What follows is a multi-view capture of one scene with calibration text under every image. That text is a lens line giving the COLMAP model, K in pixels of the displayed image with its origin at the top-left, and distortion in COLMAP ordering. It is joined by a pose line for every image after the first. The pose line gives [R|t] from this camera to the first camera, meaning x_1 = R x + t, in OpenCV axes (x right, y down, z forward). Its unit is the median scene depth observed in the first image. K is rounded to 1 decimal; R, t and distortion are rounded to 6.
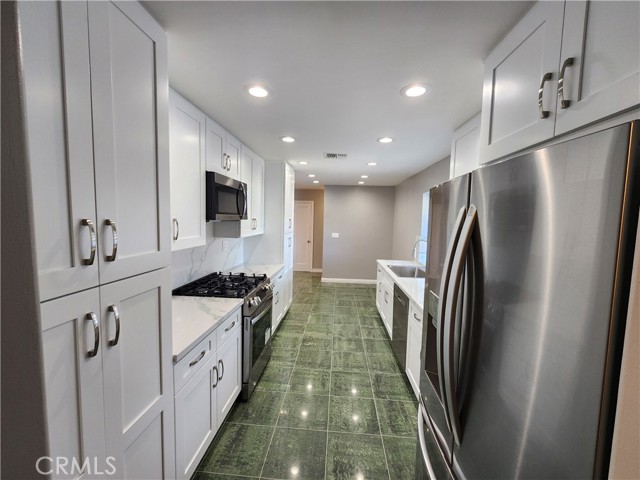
lens RADIAL K [[262.4, 0, 322.4], [0, 262.4, 237.4], [0, 0, 1]] dist [0.001687, -0.000753]
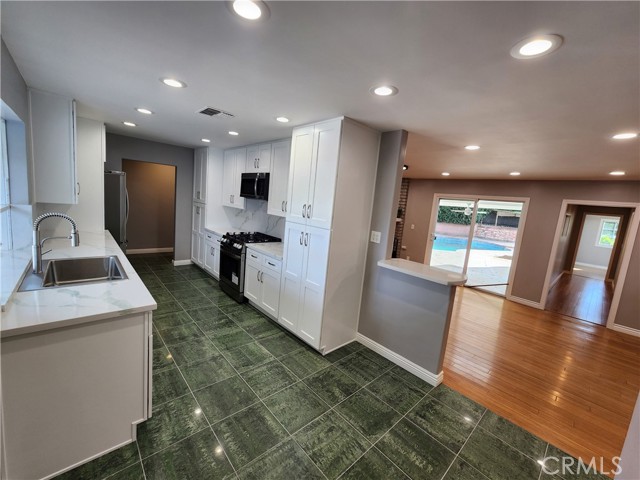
lens RADIAL K [[262.4, 0, 320.5], [0, 262.4, 236.3], [0, 0, 1]] dist [0.001687, -0.000753]
pose [[-0.682881, 0.008084, -0.730485, 0.399951], [-0.165082, 0.972366, 0.165084, -0.126108], [0.711633, 0.233323, -0.662675, 1.746631]]
